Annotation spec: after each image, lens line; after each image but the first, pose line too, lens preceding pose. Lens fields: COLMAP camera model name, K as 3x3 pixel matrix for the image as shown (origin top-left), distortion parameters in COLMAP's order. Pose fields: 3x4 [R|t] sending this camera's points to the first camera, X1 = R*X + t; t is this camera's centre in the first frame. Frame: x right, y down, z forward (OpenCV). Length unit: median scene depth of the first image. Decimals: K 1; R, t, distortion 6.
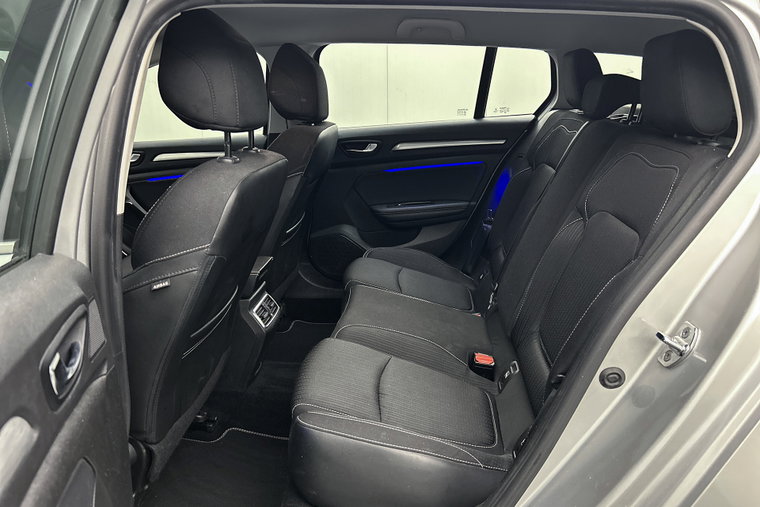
lens RADIAL K [[561.8, 0, 378.3], [0, 561.8, 259.3], [0, 0, 1]] dist [0.043506, -0.058058]
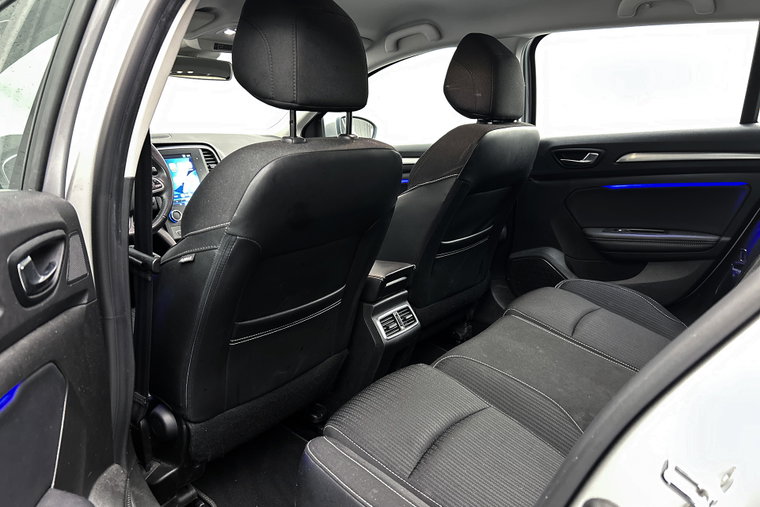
lens RADIAL K [[561.8, 0, 380.4], [0, 561.8, 249.2], [0, 0, 1]] dist [0.043506, -0.058058]
pose [[0.841476, 0.124052, -0.525861, 0.181343], [-0.157473, 0.987339, -0.019070, -0.002269], [0.516837, 0.098856, 0.850357, 0.153284]]
